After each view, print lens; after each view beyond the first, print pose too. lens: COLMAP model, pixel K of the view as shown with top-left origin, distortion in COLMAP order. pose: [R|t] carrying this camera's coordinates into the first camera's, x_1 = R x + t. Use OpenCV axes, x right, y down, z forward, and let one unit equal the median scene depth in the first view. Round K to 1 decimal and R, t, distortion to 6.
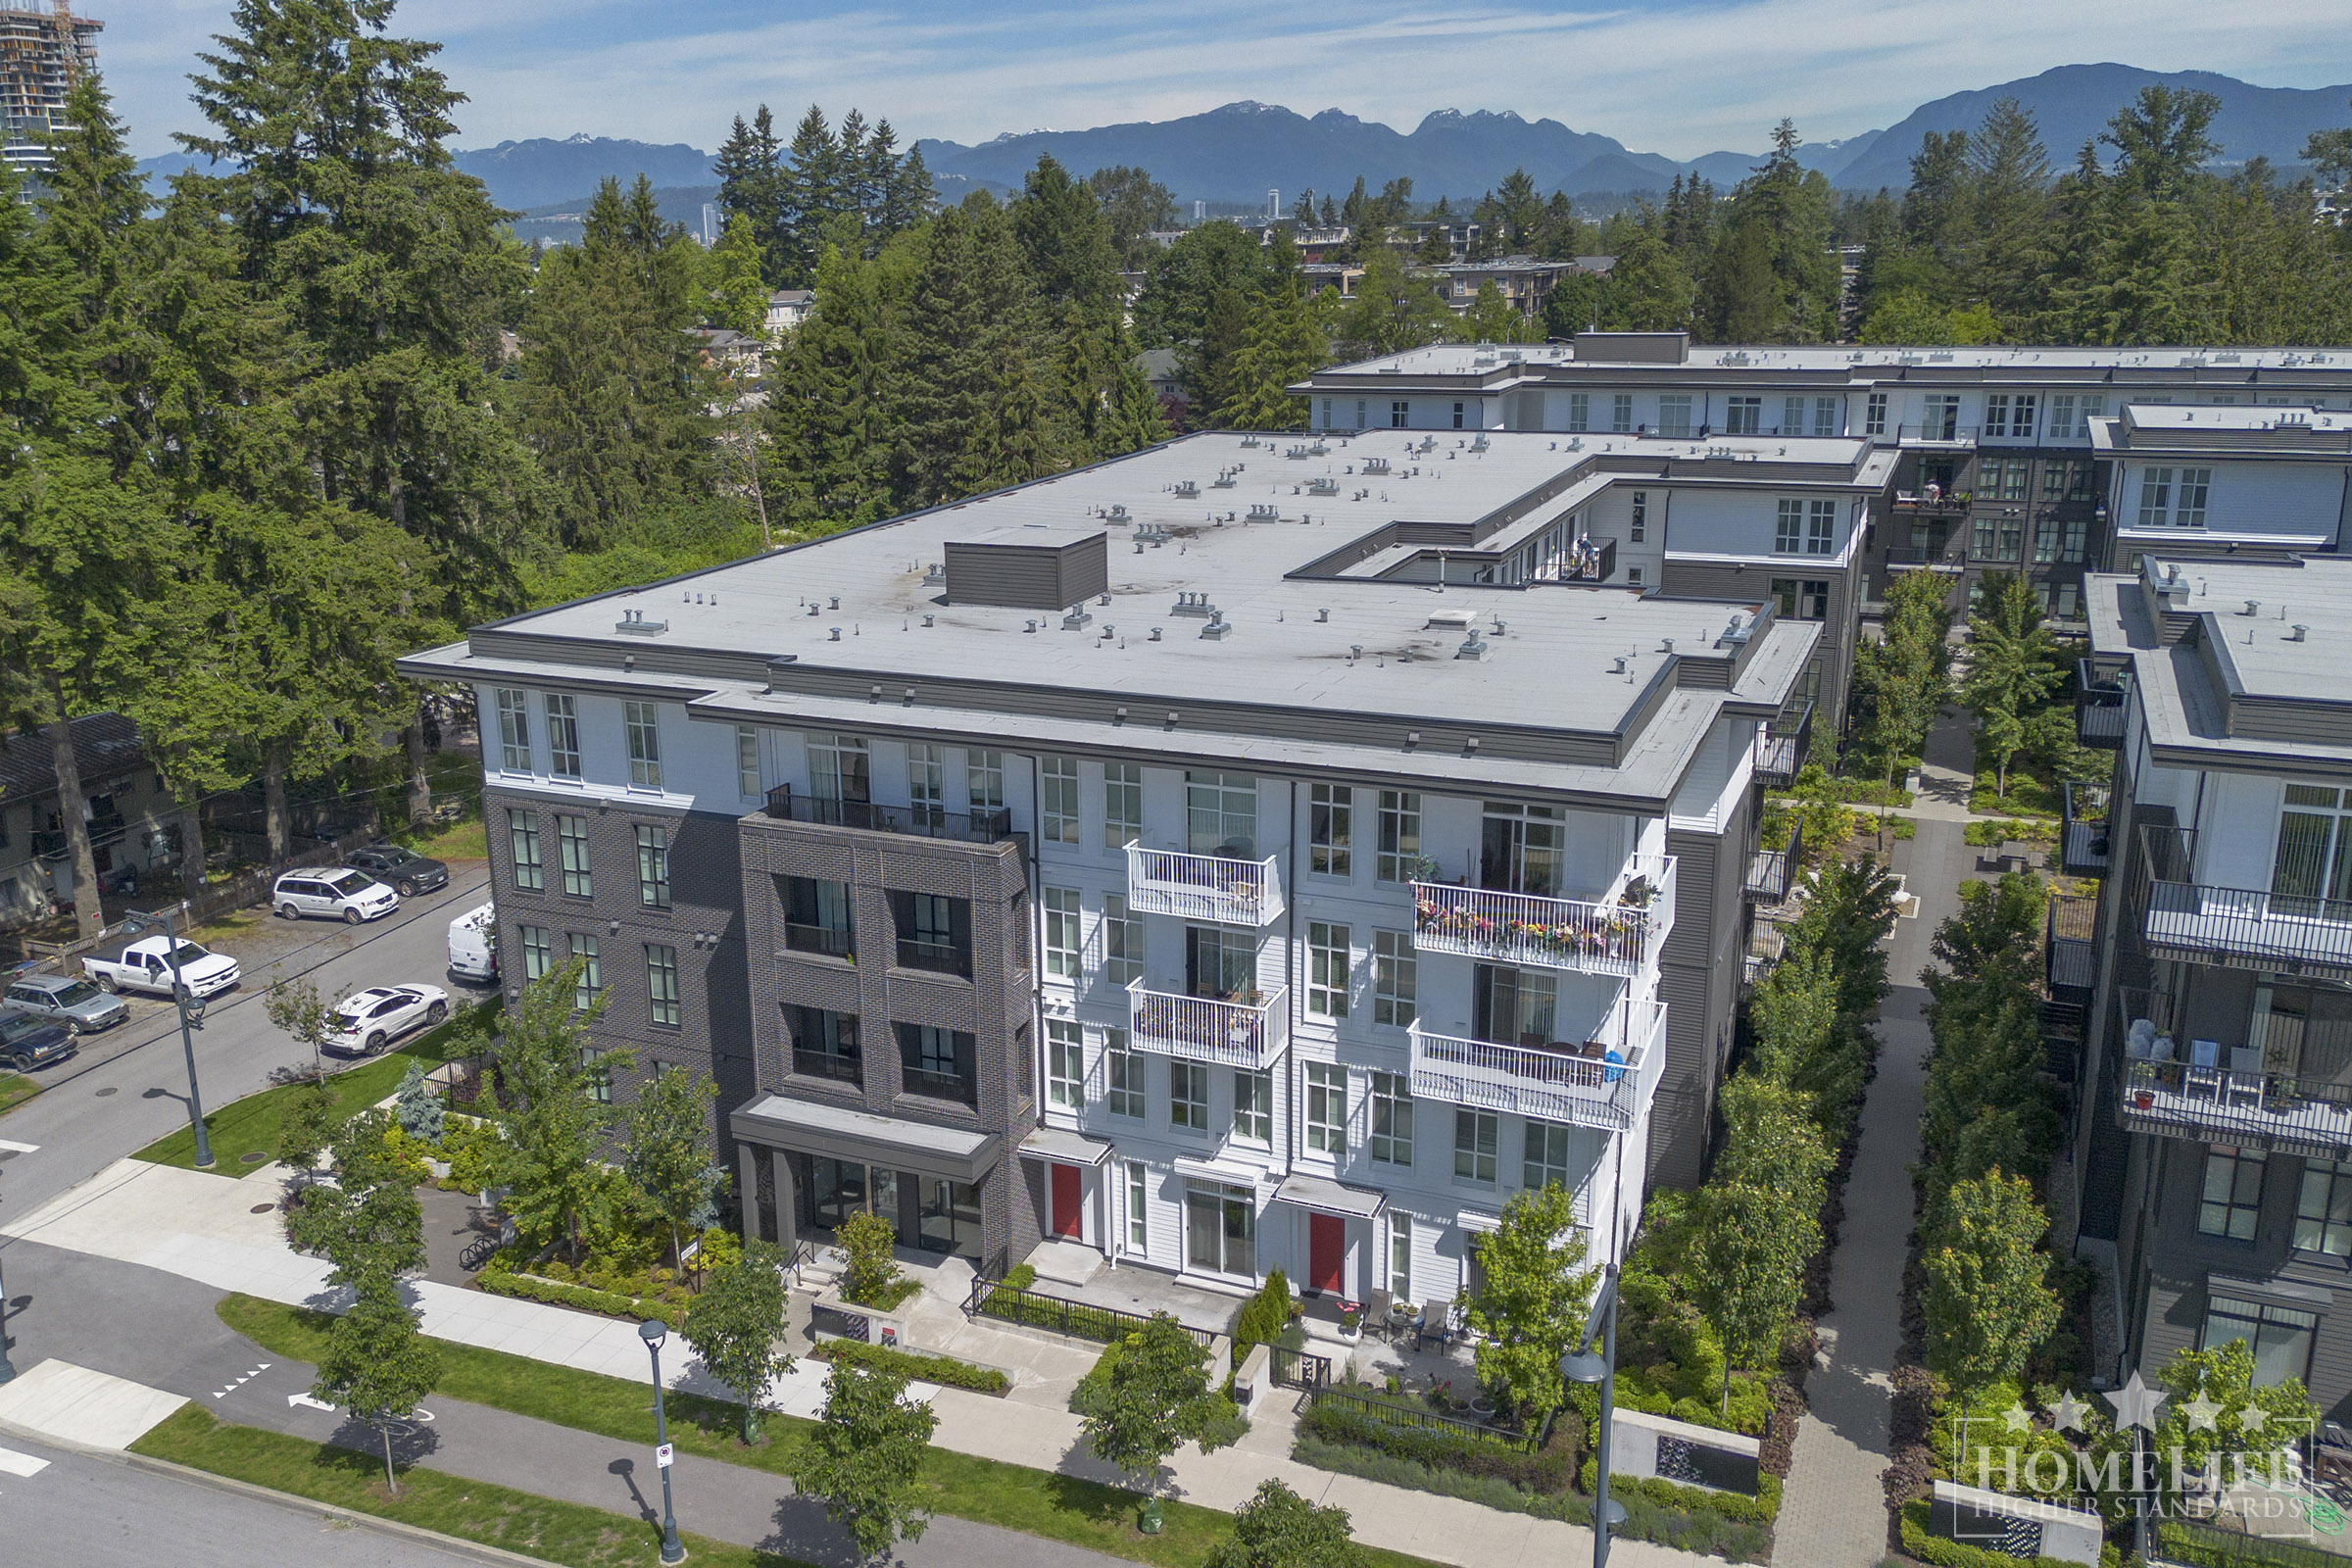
lens RADIAL K [[1912.9, 0, 1127.1], [0, 1912.9, 776.9], [0, 0, 1]] dist [0.010835, 0.004256]
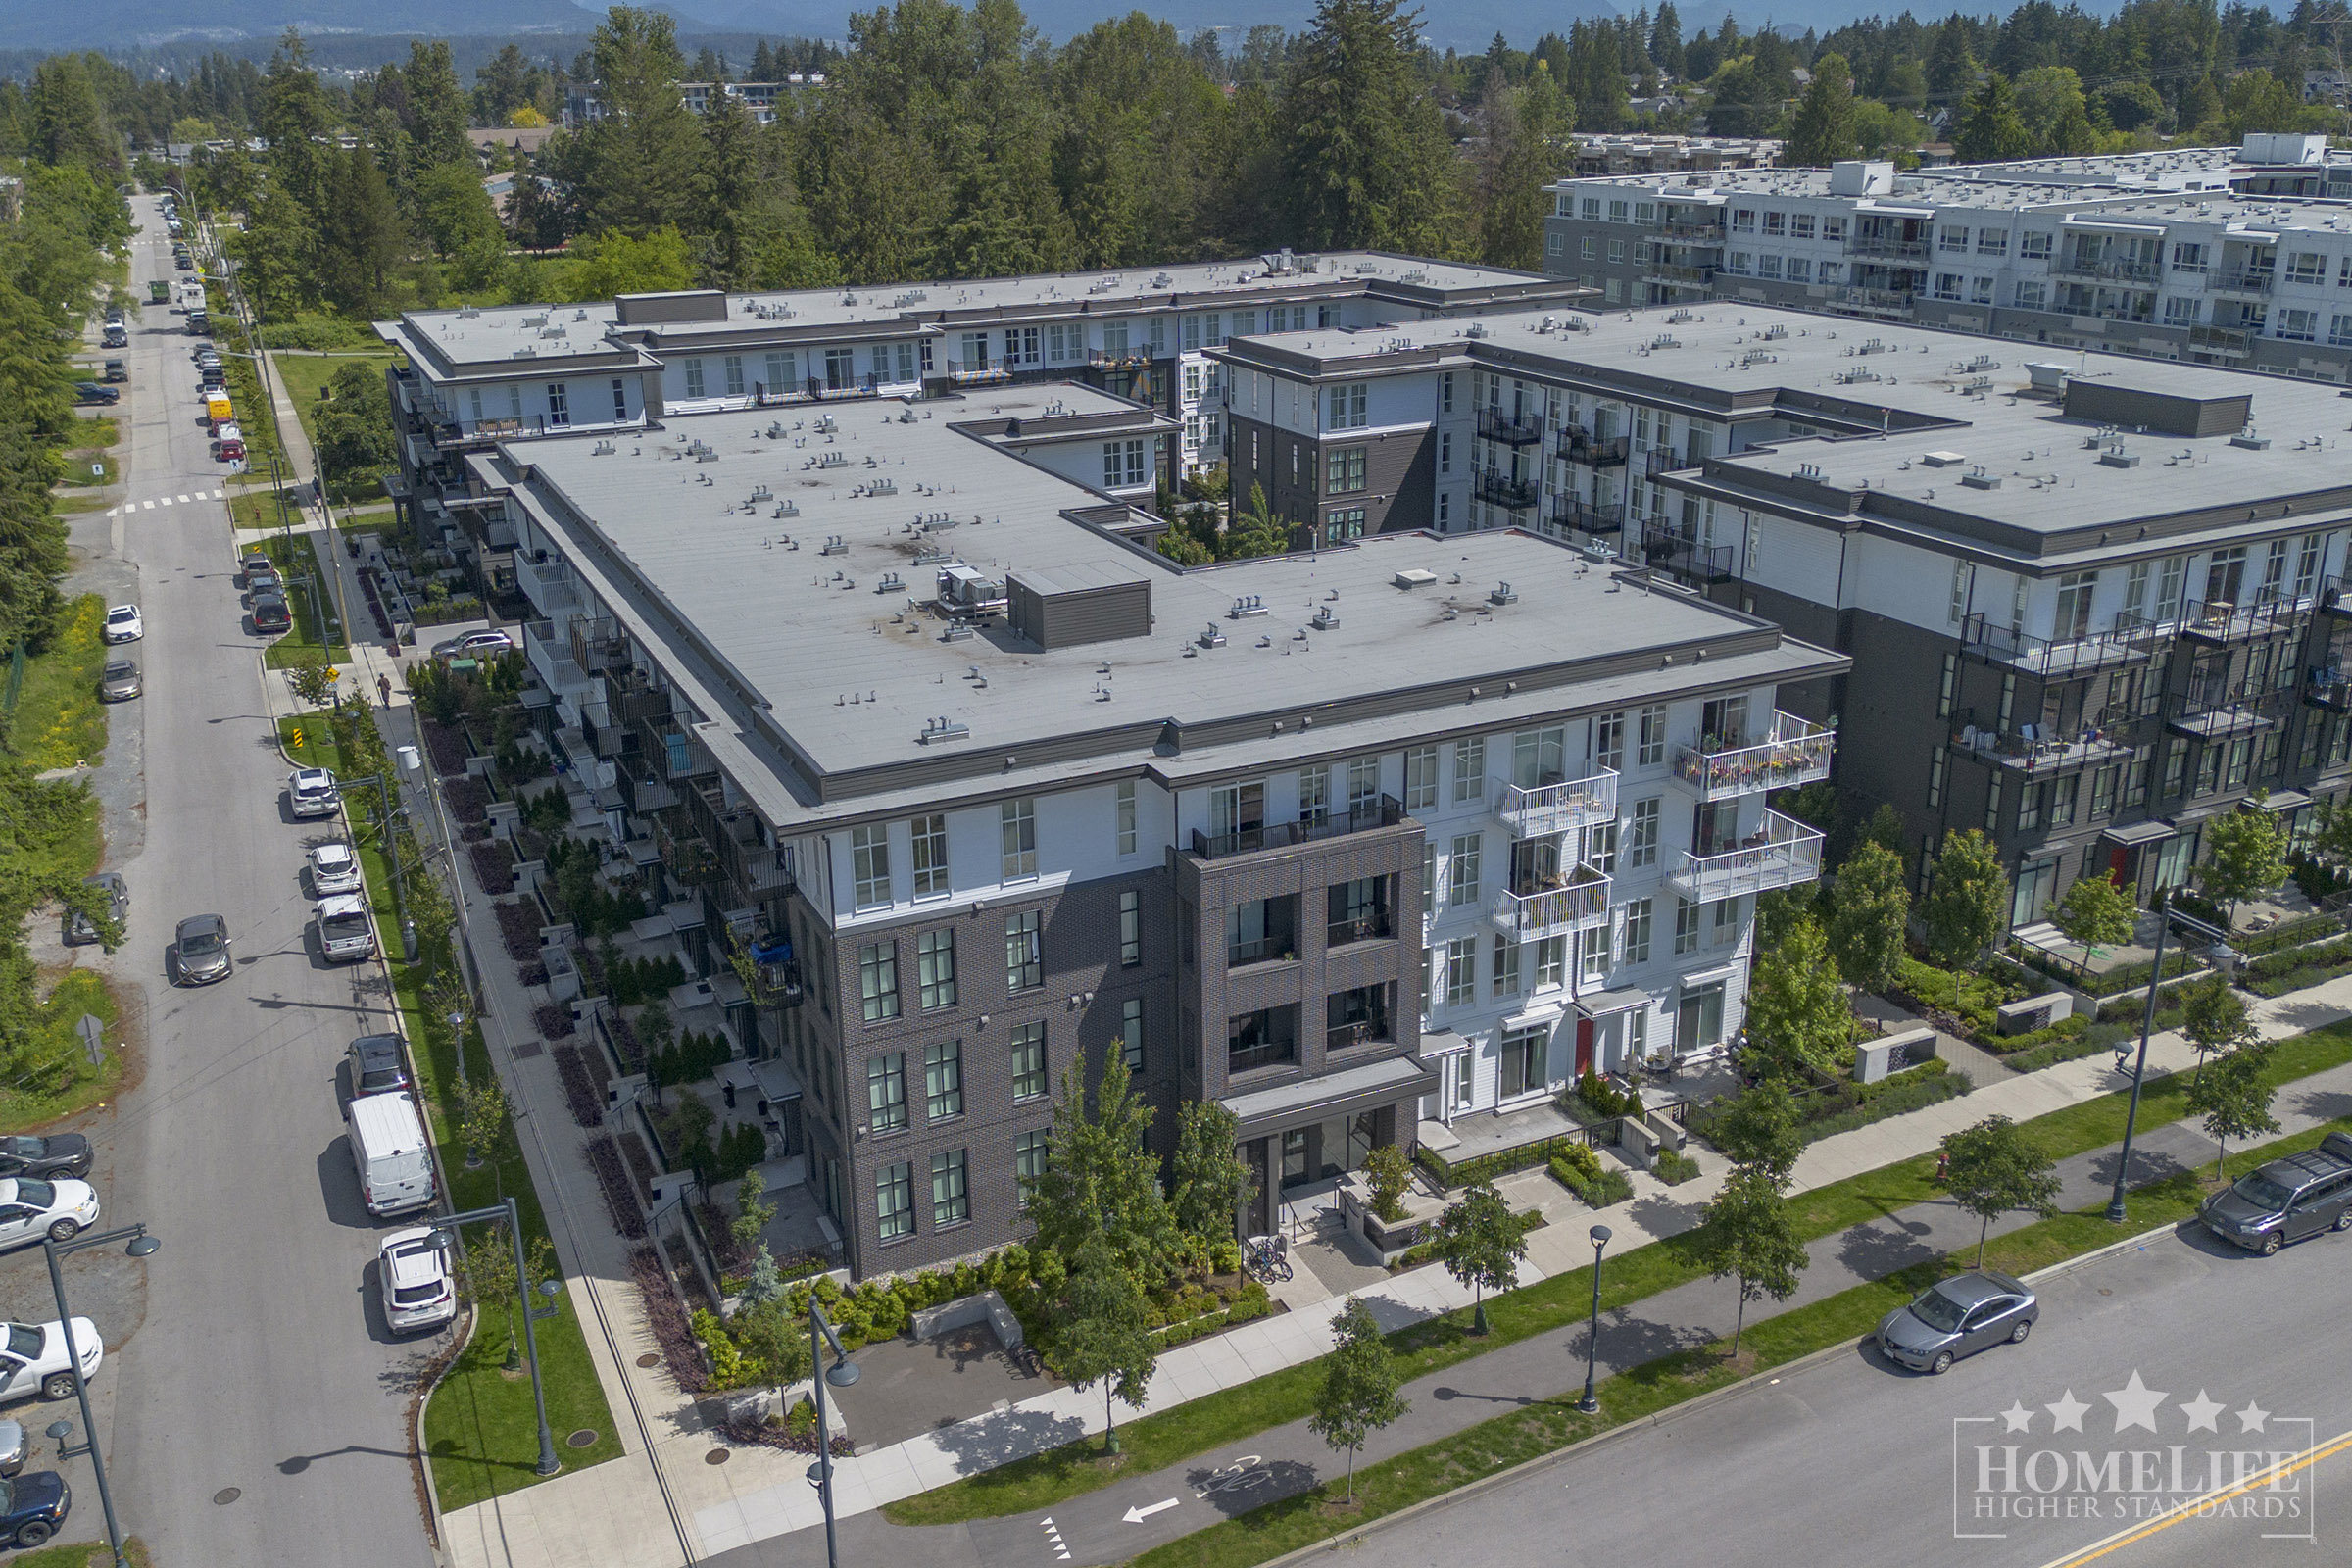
lens RADIAL K [[1987.8, 0, 1043.6], [0, 1987.8, 788.1], [0, 0, 1]] dist [0.015480, 0.009693]
pose [[0.680217, -0.250302, 0.688951, -1.045074], [0.212768, 0.966847, 0.141194, -0.205128], [-0.701452, 0.050544, 0.710922, 0.238236]]
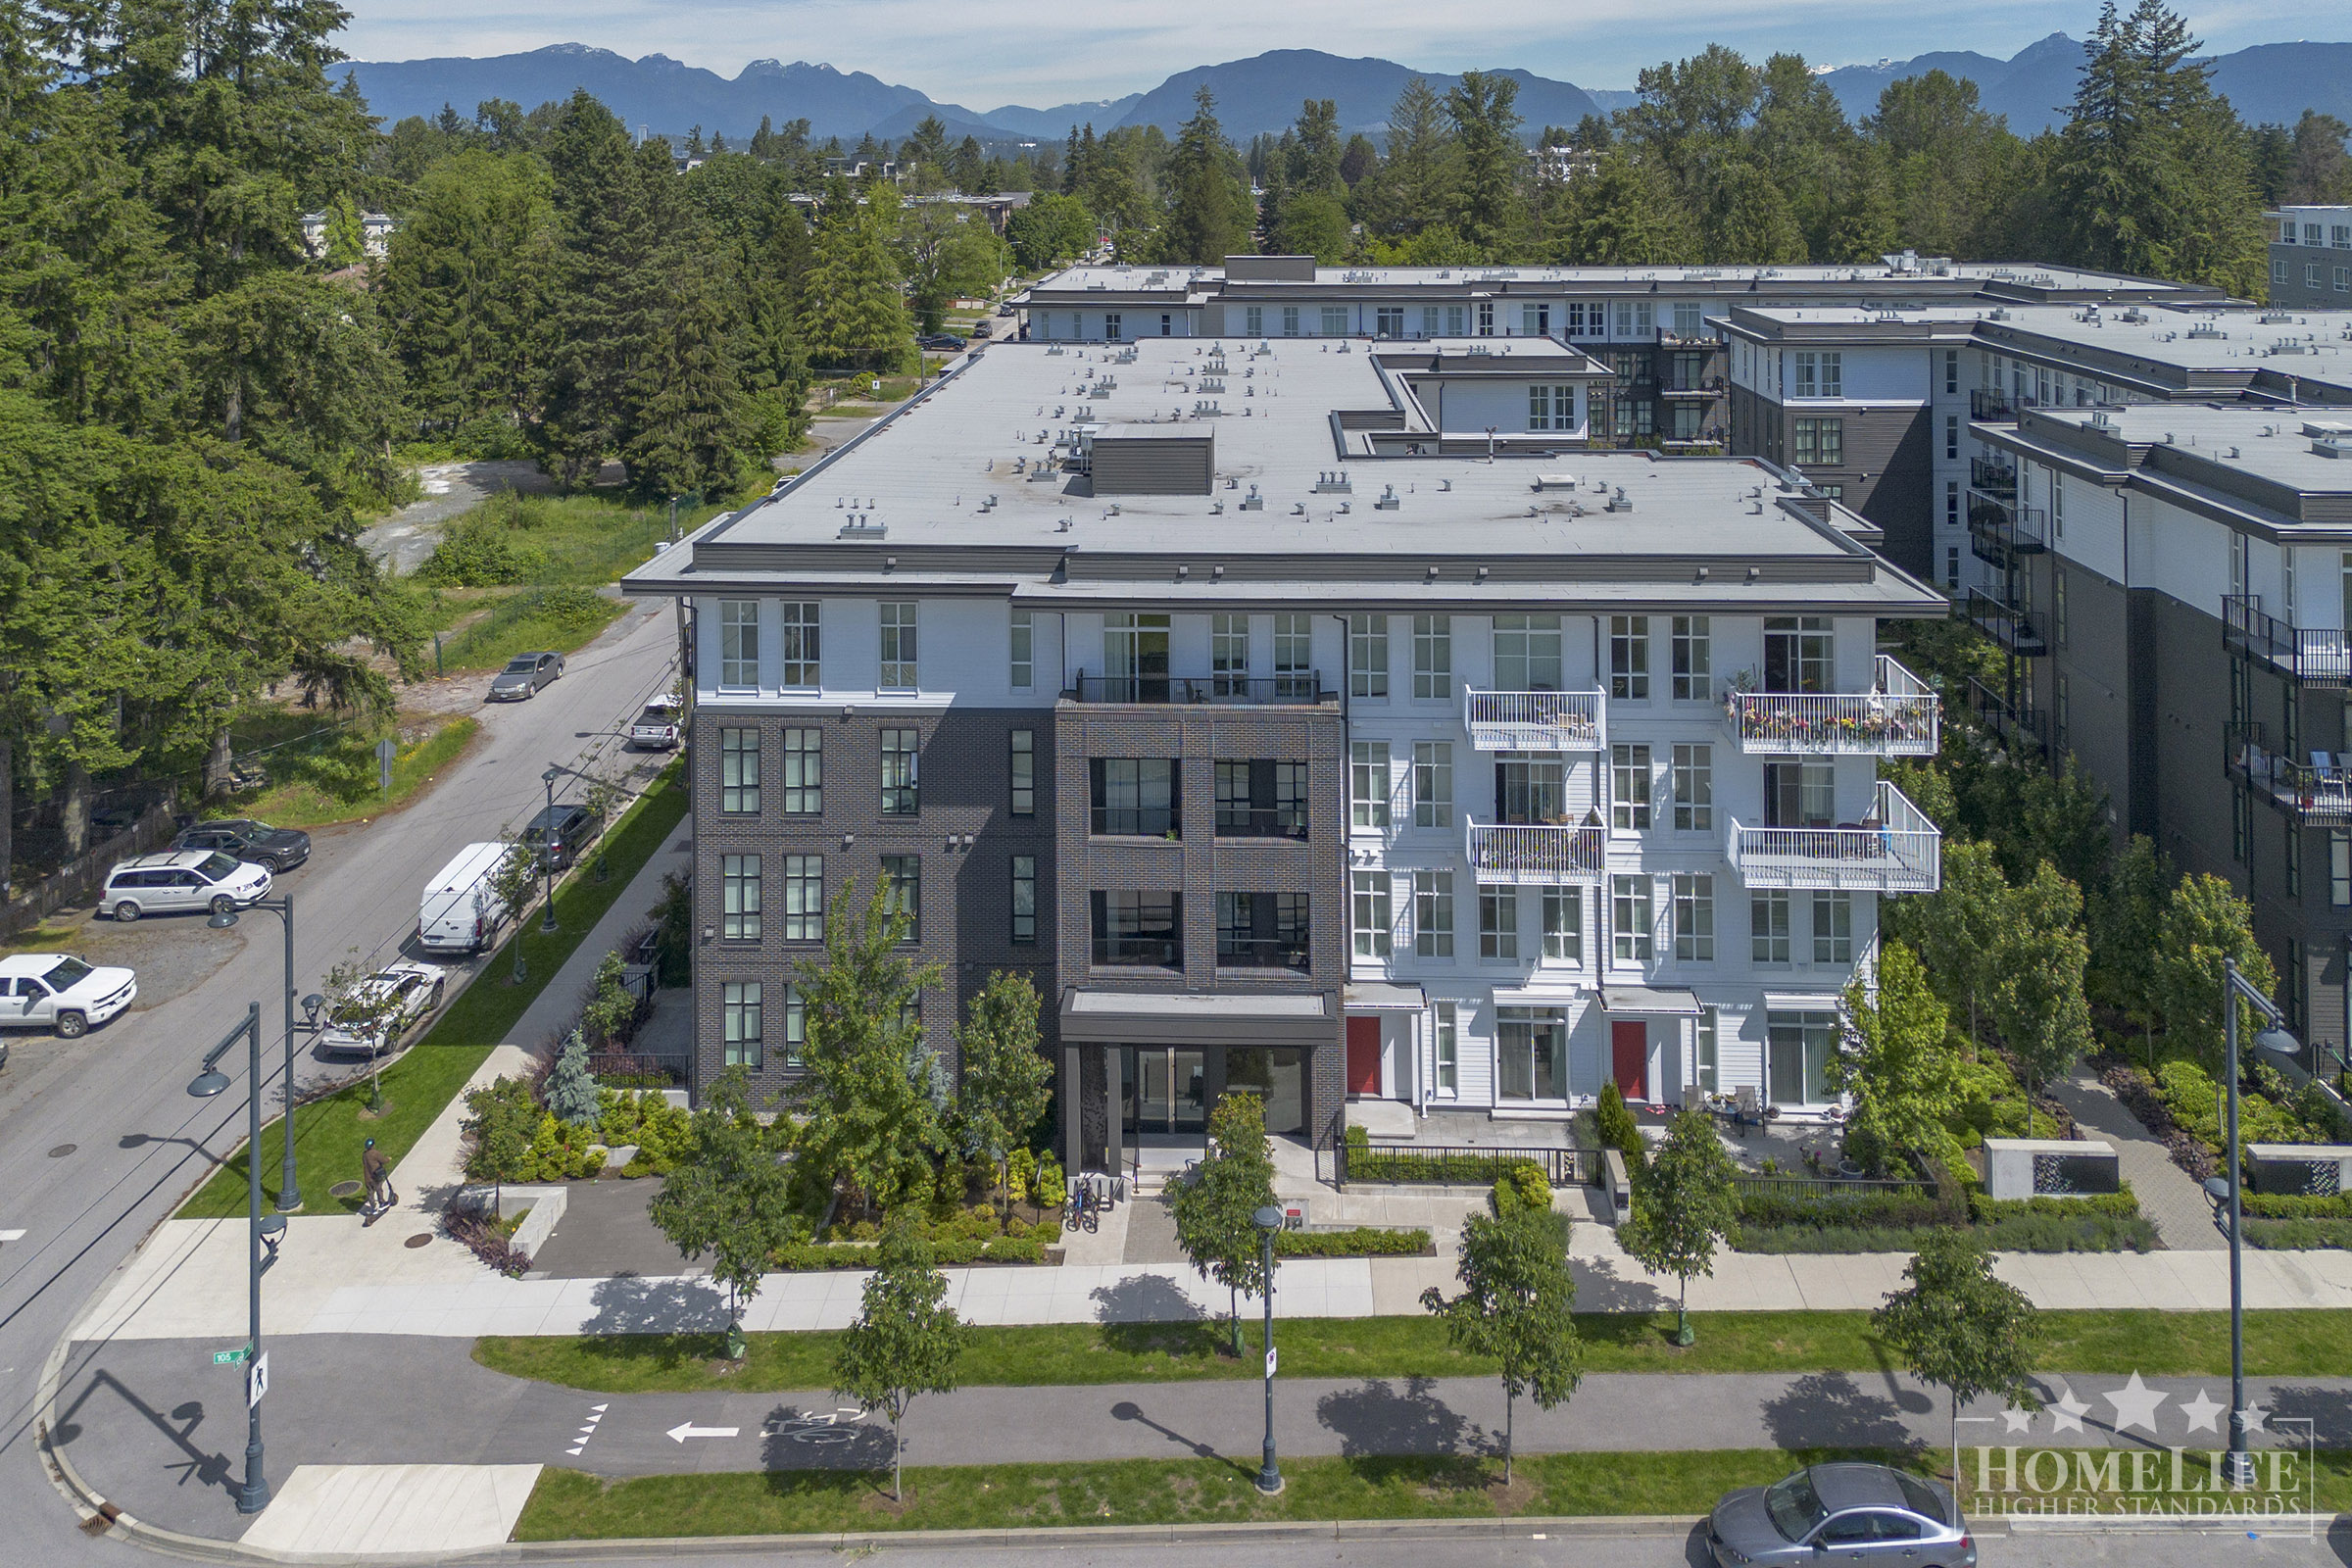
lens RADIAL K [[1820.6, 0, 1178.6], [0, 1820.6, 194.4], [0, 0, 1]] dist [0.003834, 0.002521]
pose [[0.928567, 0.010757, 0.371010, -0.506765], [0.086498, 0.965786, -0.244492, 0.001284], [-0.360946, 0.259119, 0.895866, 0.024280]]
